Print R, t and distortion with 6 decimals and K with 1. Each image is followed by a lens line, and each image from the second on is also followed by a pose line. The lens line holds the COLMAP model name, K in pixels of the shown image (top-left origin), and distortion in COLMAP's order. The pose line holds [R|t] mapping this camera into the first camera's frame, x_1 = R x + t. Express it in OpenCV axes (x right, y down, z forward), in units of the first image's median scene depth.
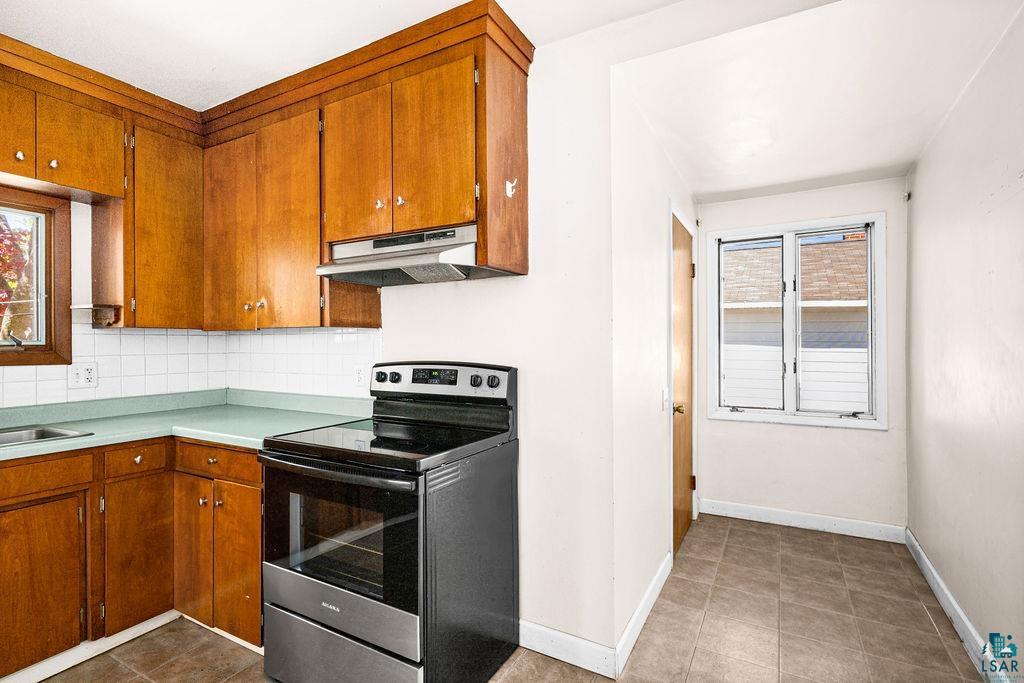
lens RADIAL K [[495.5, 0, 501.7], [0, 495.5, 345.6], [0, 0, 1]] dist [-0.000047, 0.001941]
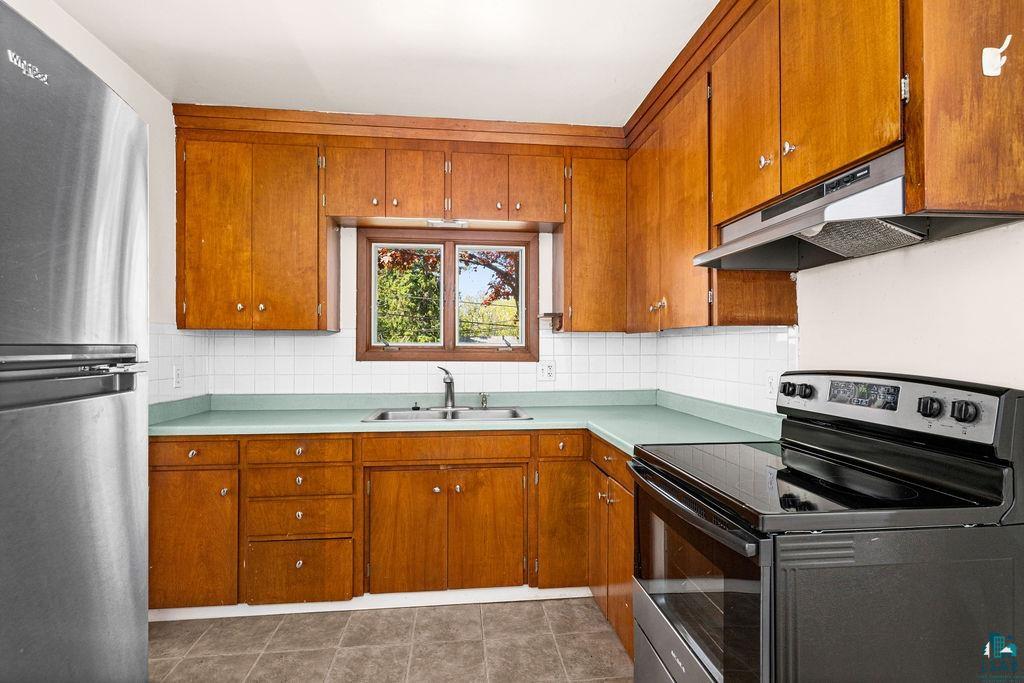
lens RADIAL K [[495.5, 0, 501.7], [0, 495.5, 345.6], [0, 0, 1]] dist [-0.000047, 0.001941]
pose [[0.584530, 0.001205, -0.811371, 0.122896], [-0.005740, 0.999980, -0.002649, 0.000927], [0.811352, 0.006206, 0.584525, 0.211060]]
